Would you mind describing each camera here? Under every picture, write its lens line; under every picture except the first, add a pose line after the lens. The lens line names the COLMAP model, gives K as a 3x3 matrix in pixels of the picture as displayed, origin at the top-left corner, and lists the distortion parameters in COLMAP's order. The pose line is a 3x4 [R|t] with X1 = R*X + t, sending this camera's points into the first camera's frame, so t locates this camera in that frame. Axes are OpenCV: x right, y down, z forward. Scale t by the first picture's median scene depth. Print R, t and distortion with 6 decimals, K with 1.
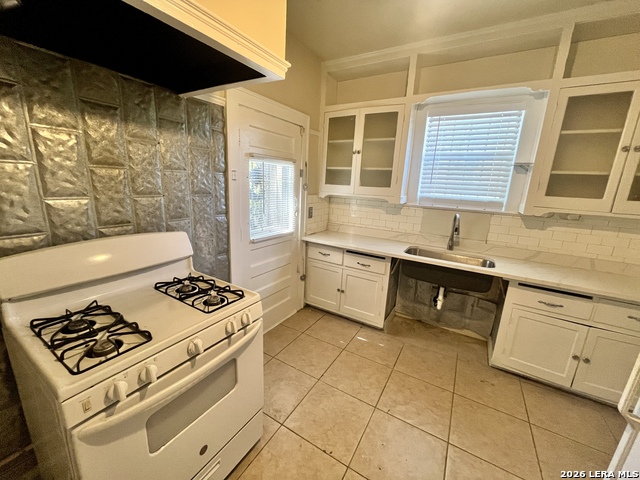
lens RADIAL K [[257.1, 0, 317.2], [0, 257.1, 240.0], [0, 0, 1]] dist [-0.003901, 0.000012]
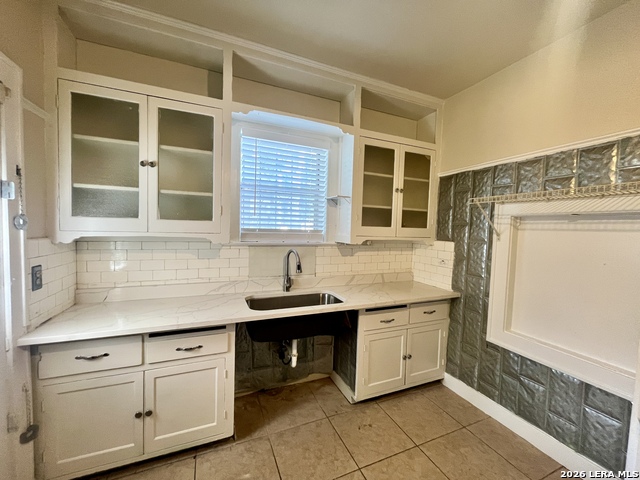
lens RADIAL K [[257.1, 0, 317.2], [0, 257.1, 240.0], [0, 0, 1]] dist [-0.003901, 0.000012]
pose [[0.587997, -0.068183, 0.805984, -0.106811], [0.178021, 0.982917, -0.046723, -0.071032], [-0.789030, 0.170956, 0.590090, 0.376534]]
